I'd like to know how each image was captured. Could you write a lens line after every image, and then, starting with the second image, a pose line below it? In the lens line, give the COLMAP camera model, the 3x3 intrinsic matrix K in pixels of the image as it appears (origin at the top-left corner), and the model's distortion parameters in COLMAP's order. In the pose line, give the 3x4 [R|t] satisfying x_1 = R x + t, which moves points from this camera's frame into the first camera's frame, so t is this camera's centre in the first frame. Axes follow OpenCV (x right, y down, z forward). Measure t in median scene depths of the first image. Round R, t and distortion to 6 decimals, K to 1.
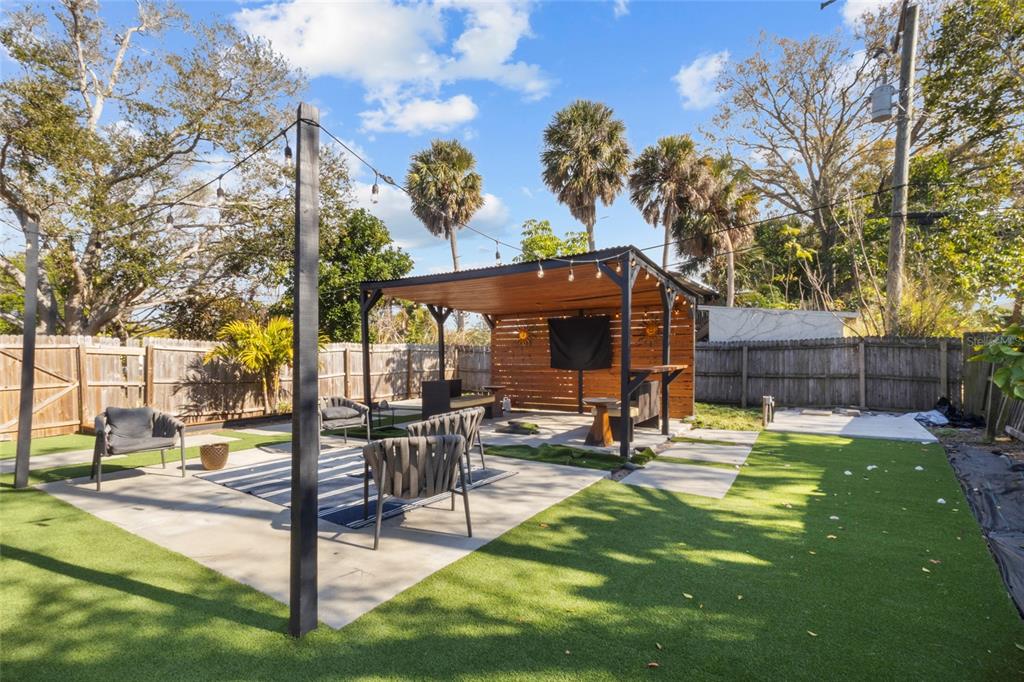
lens RADIAL K [[499.7, 0, 509.5], [0, 499.7, 342.3], [0, 0, 1]] dist [-0.001671, 0.000115]
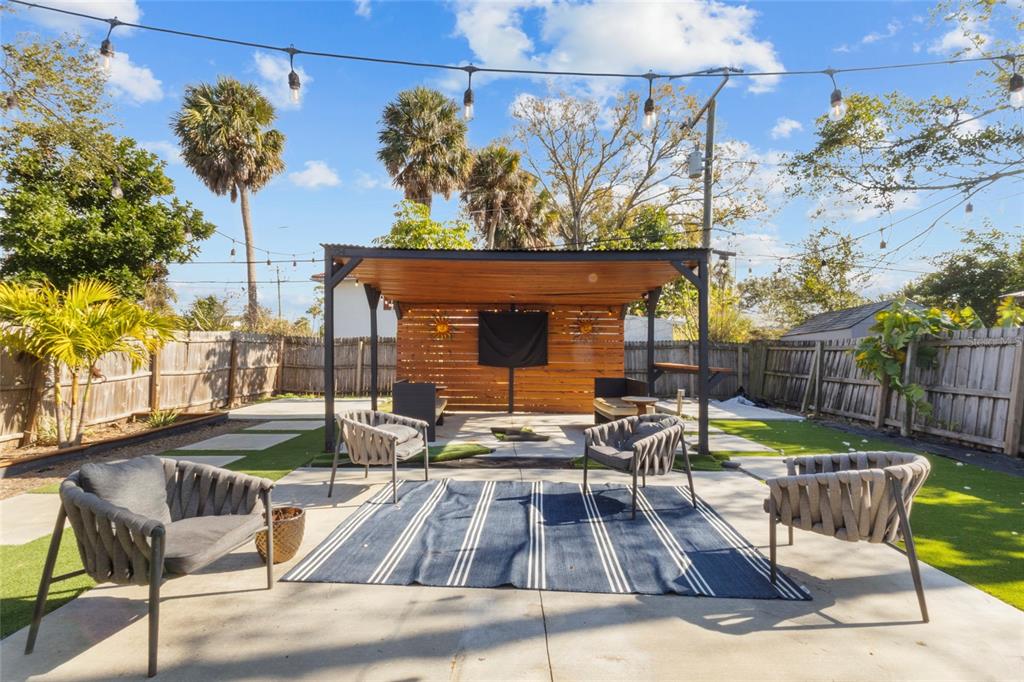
lens RADIAL K [[477.3, 0, 509.4], [0, 477.3, 337.2], [0, 0, 1]] dist [-0.000459, 0.000664]
pose [[0.835494, 0.031271, 0.548609, -0.252709], [-0.033271, 0.999427, -0.006298, 0.002768], [-0.548491, -0.012991, 0.836055, 0.158145]]
